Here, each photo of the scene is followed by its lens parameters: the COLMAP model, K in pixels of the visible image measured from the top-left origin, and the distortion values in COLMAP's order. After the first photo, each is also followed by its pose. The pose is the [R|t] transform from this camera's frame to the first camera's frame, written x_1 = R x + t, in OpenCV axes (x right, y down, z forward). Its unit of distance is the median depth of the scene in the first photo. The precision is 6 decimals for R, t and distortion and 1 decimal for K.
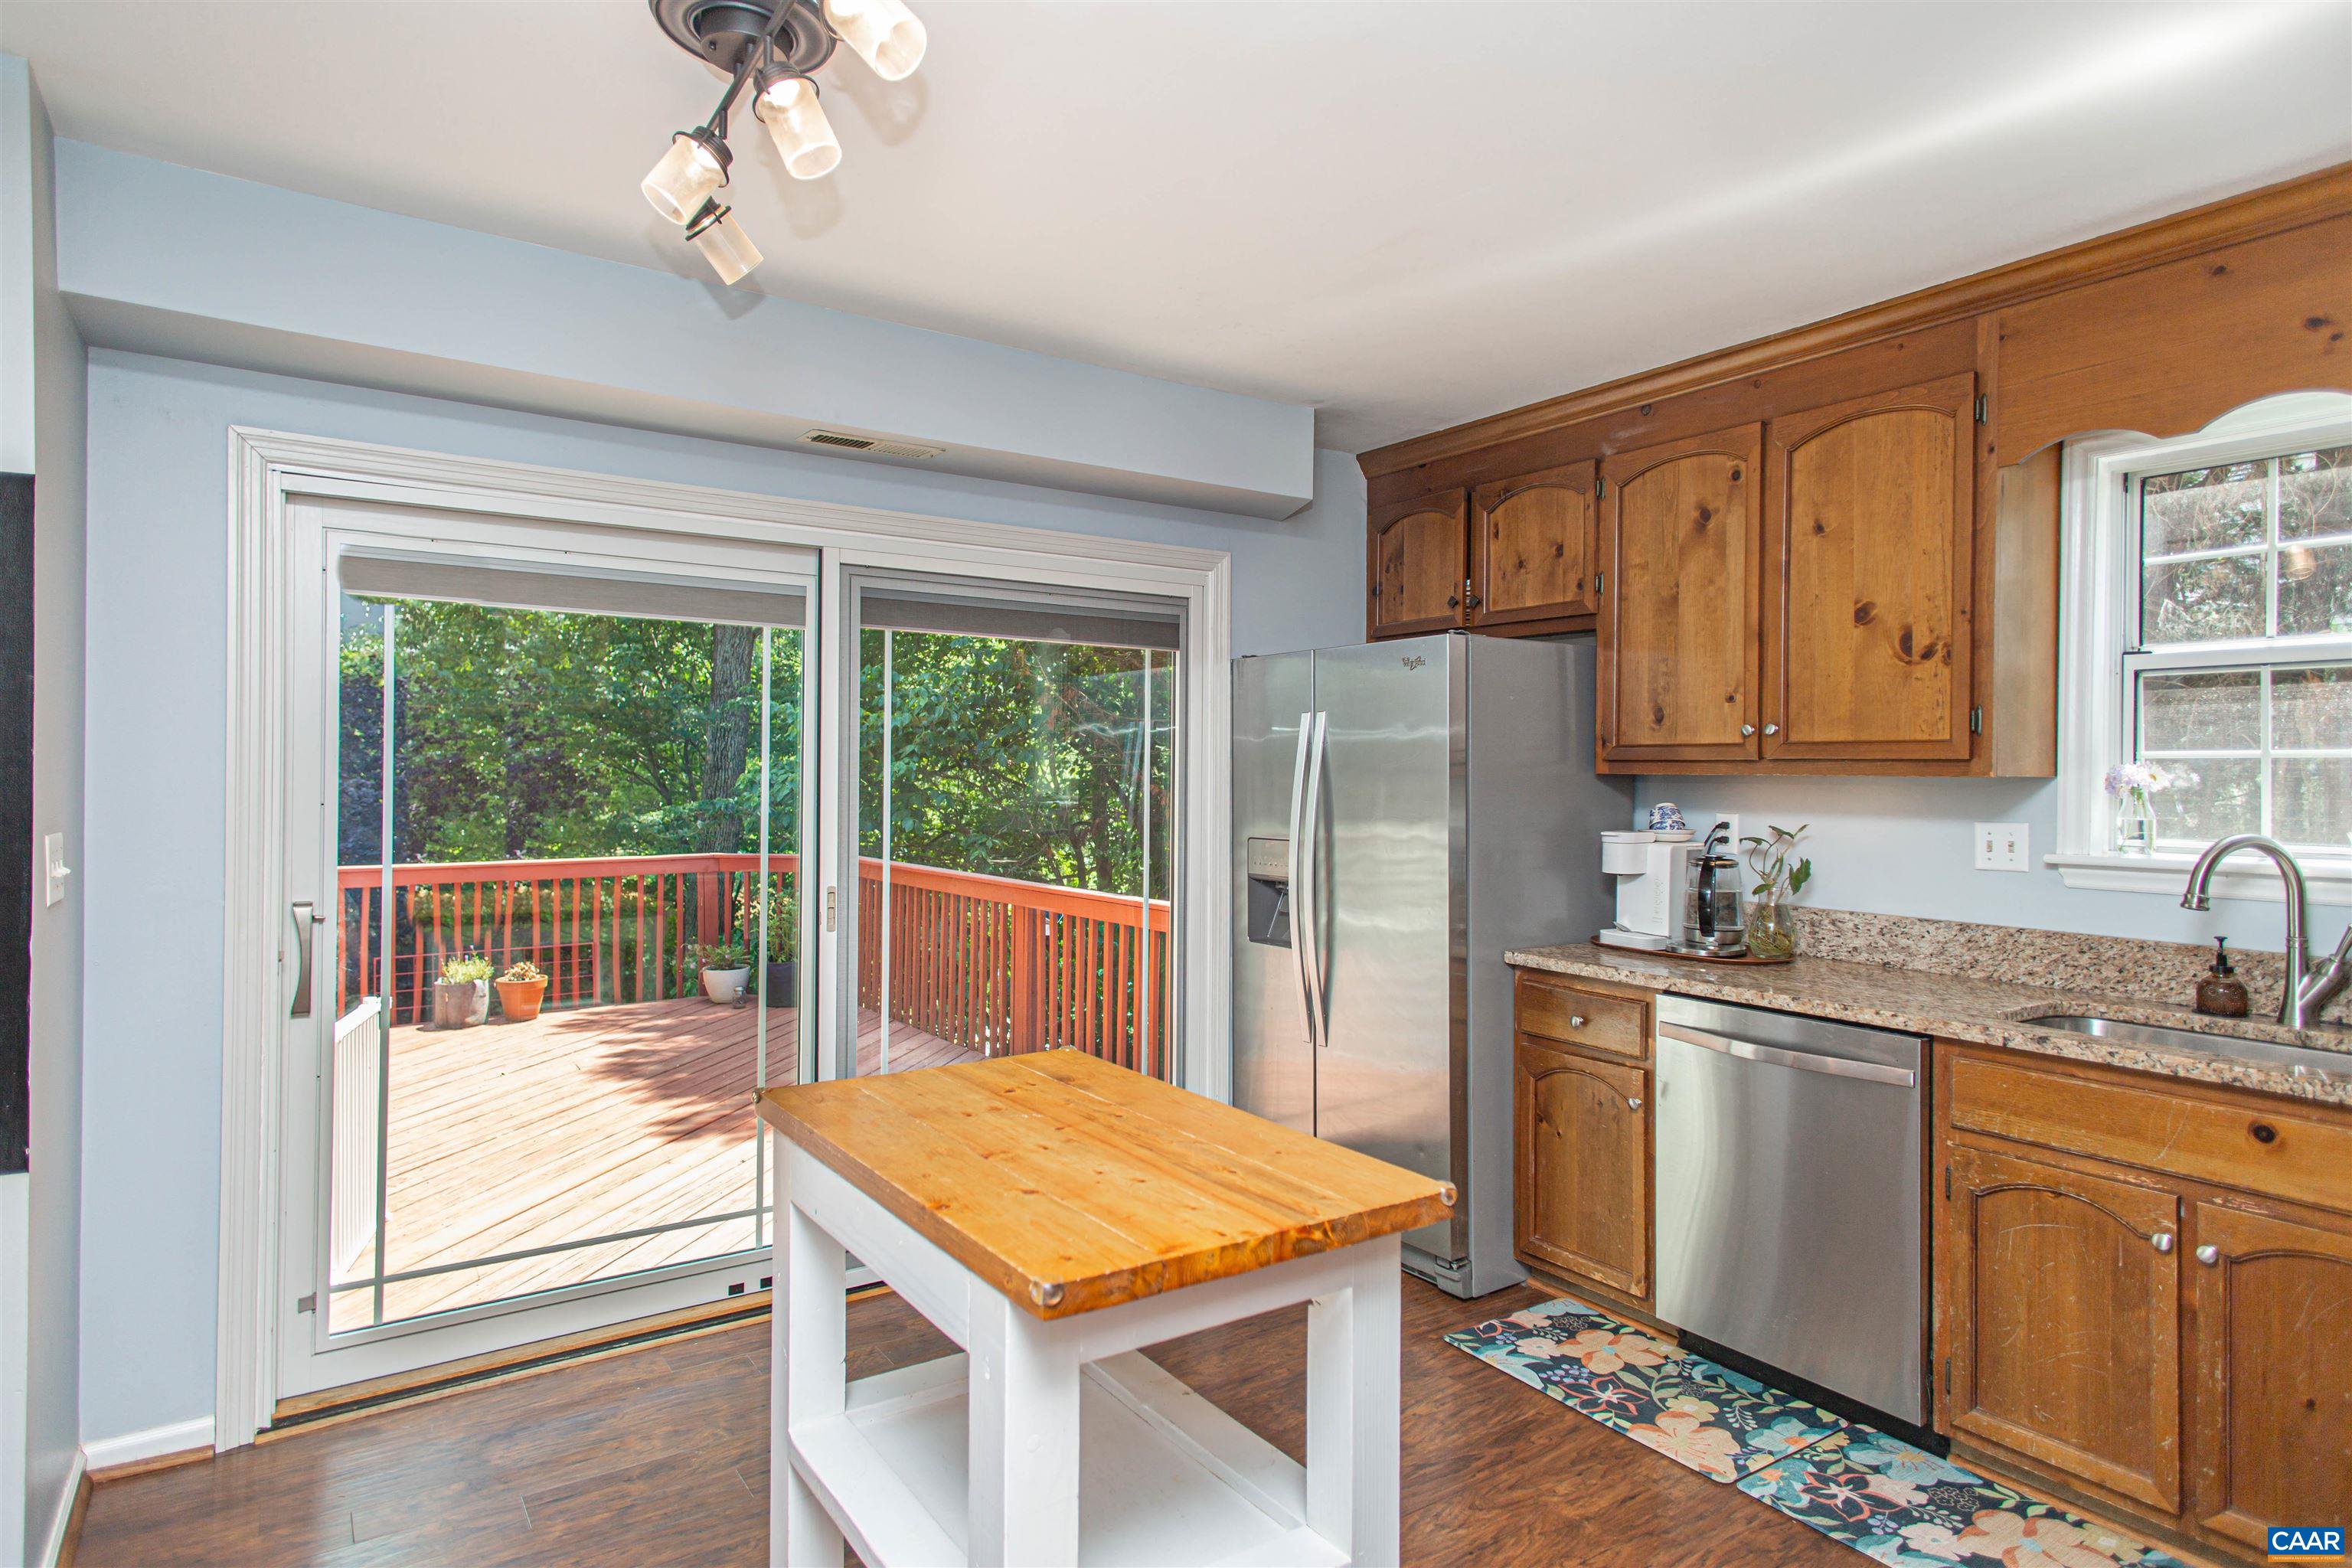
lens RADIAL K [[1312.2, 0, 1190.4], [0, 1312.2, 772.7], [0, 0, 1]] dist [0.026698, -0.003988]
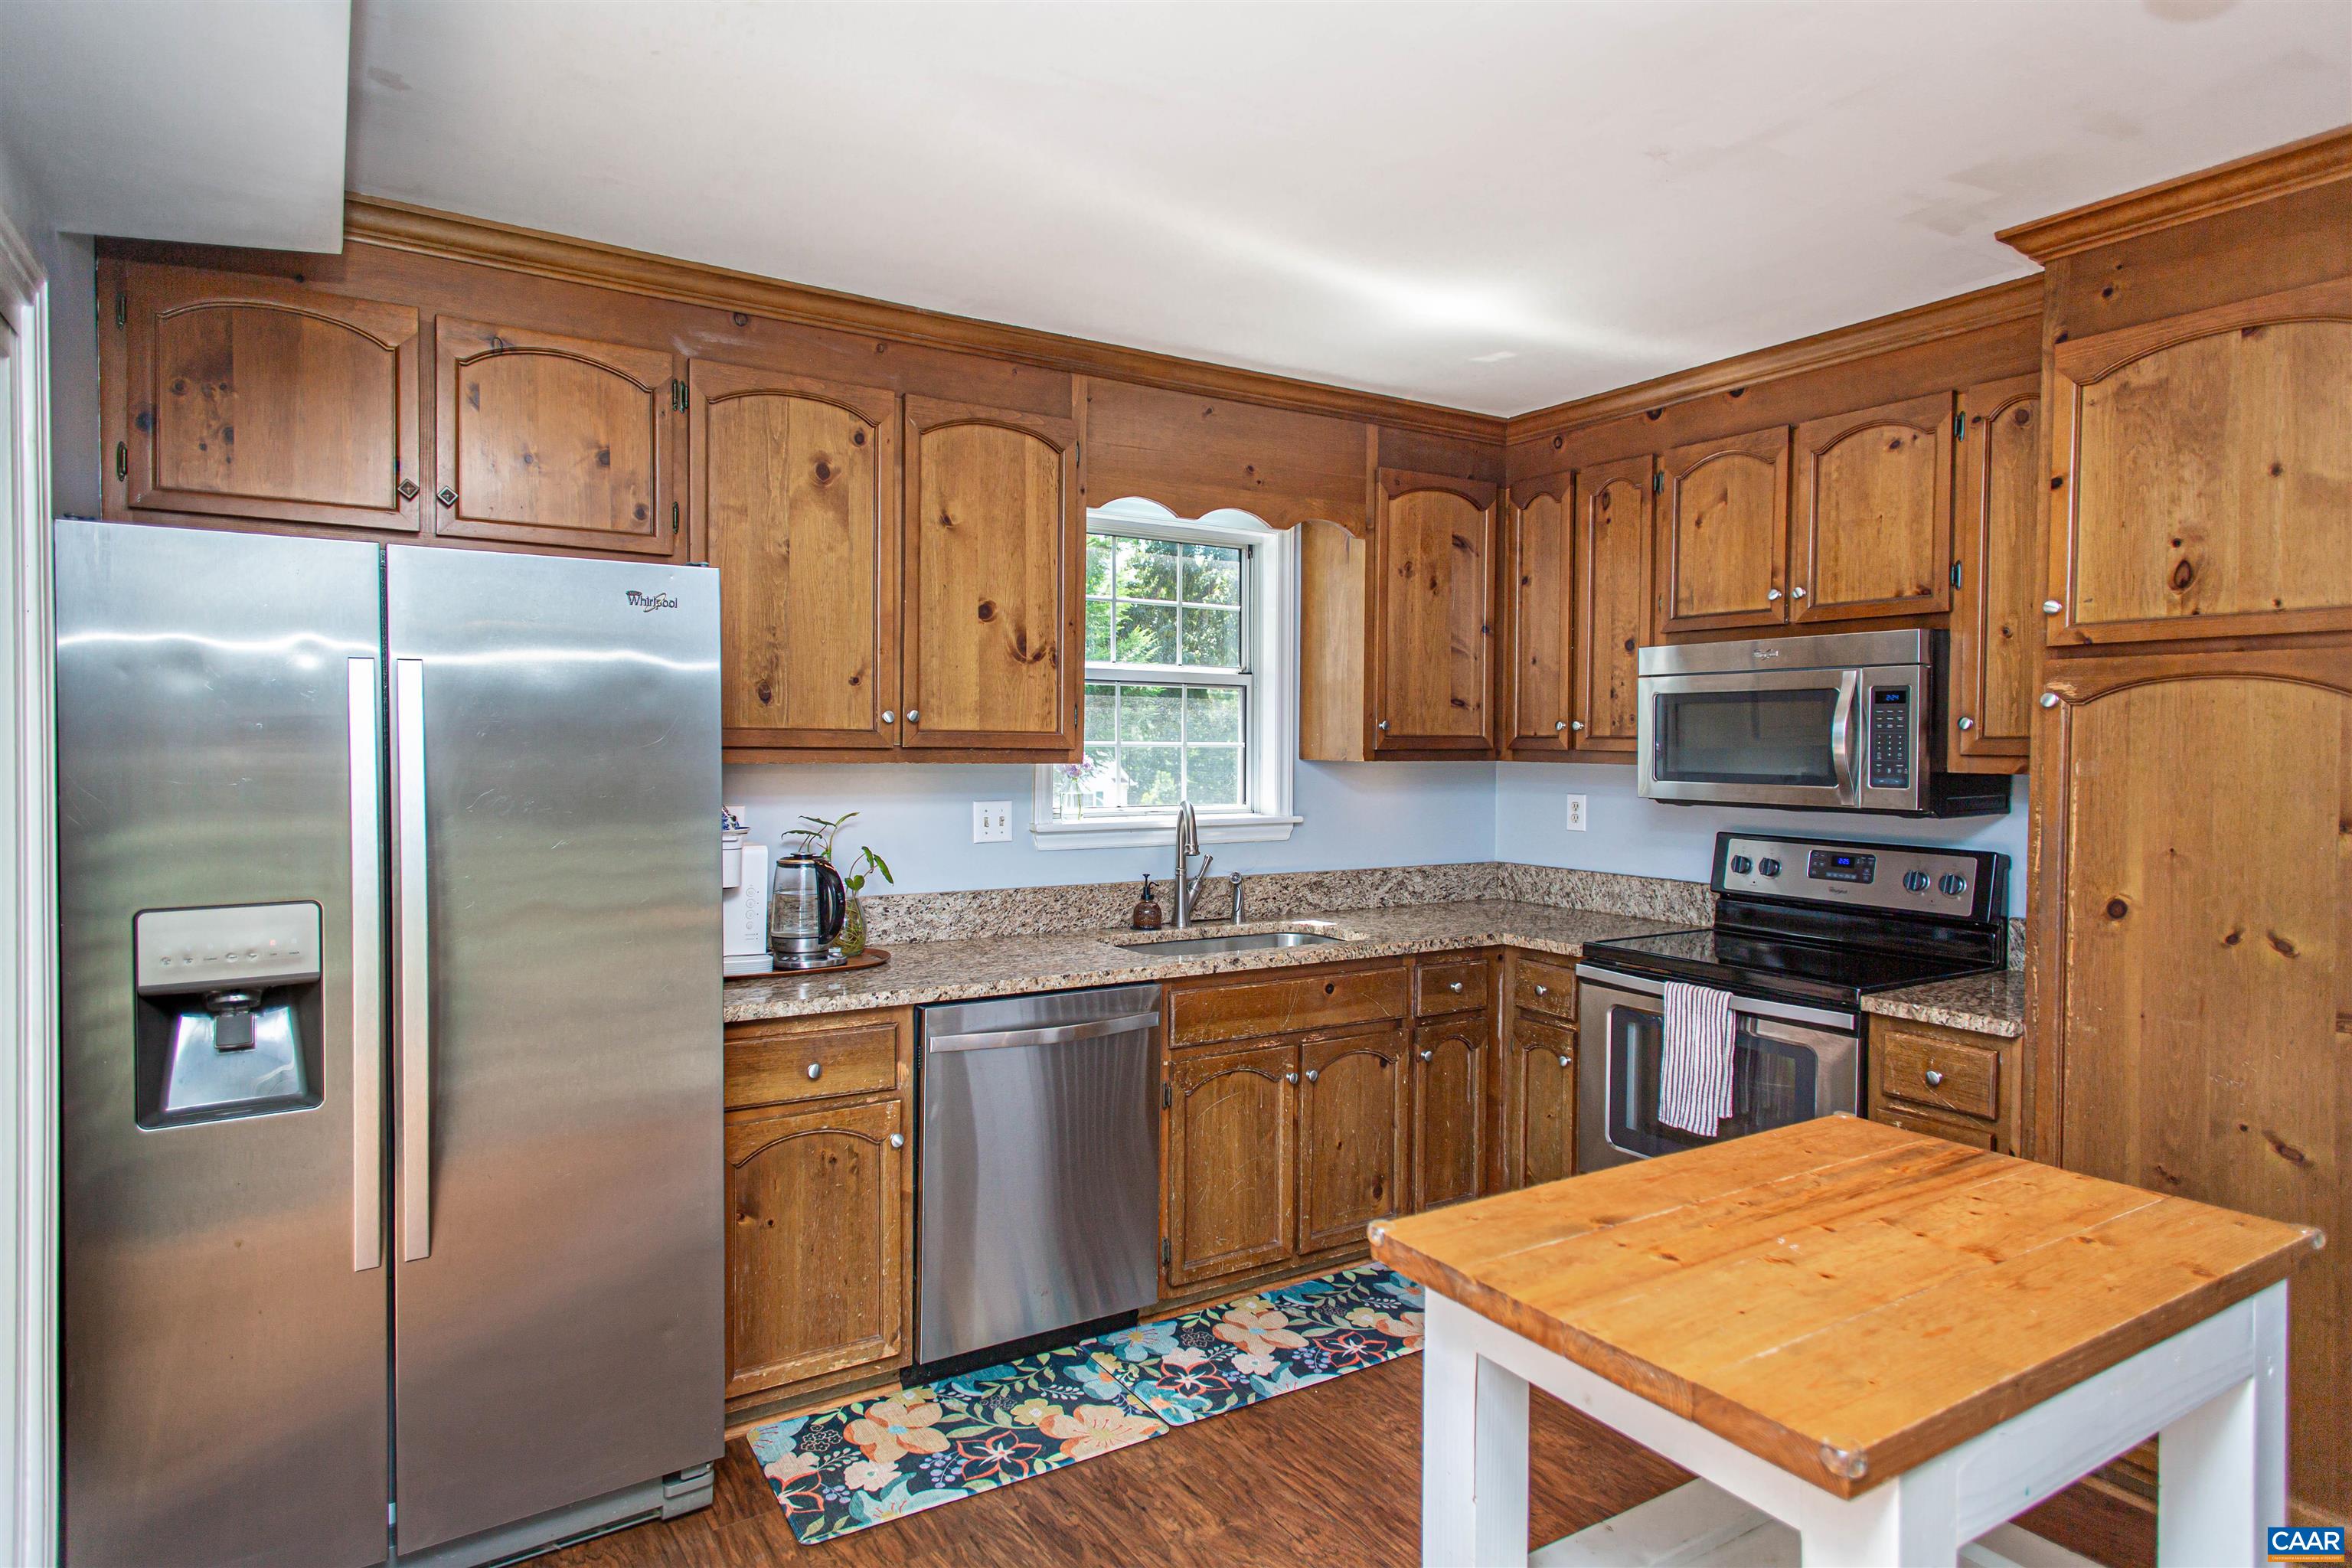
lens RADIAL K [[1312.2, 0, 1178.7], [0, 1312.2, 772.9], [0, 0, 1]] dist [0.026698, -0.003988]
pose [[0.039680, -0.026557, 0.998859, -0.550246], [-0.005739, 0.999624, 0.026805, -0.019635], [-0.999196, -0.006796, 0.039513, 0.811716]]
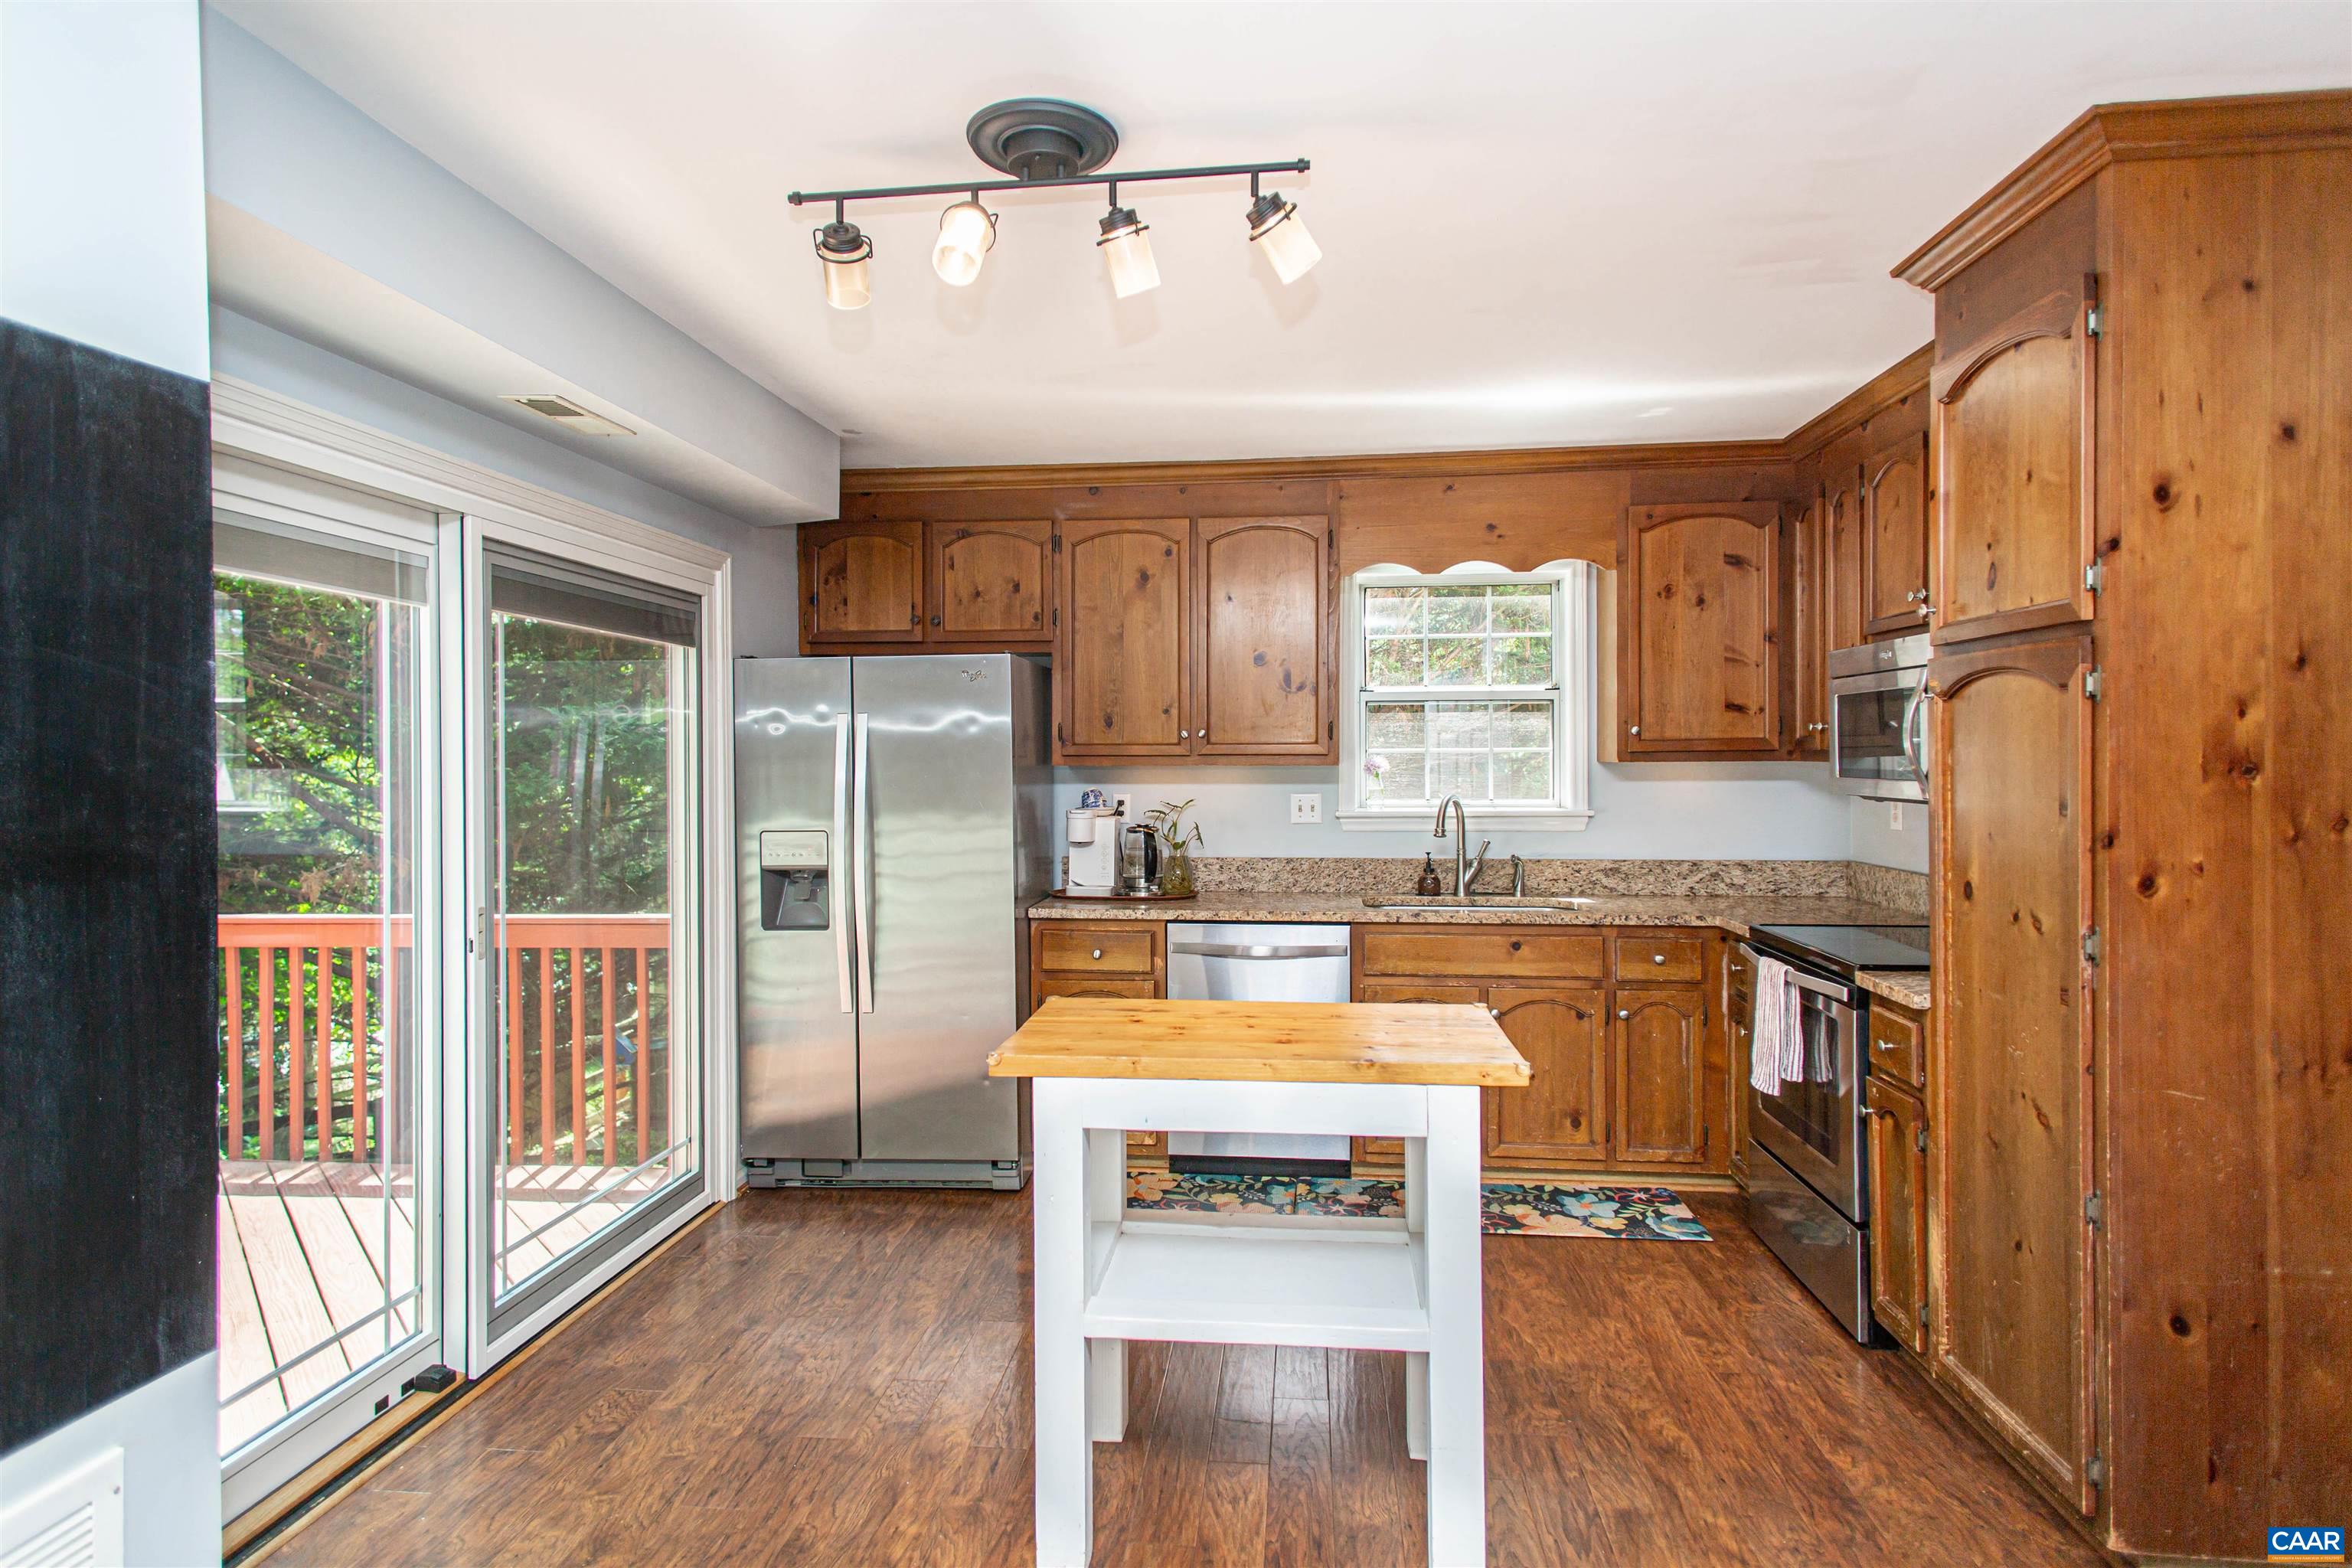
lens RADIAL K [[1312.2, 0, 1179.2], [0, 1312.2, 772.4], [0, 0, 1]] dist [0.026698, -0.003988]
pose [[0.648038, -0.017013, 0.761418, -0.712186], [0.009626, 0.999854, 0.014149, -0.011906], [-0.761547, -0.001840, 0.648107, 0.091715]]
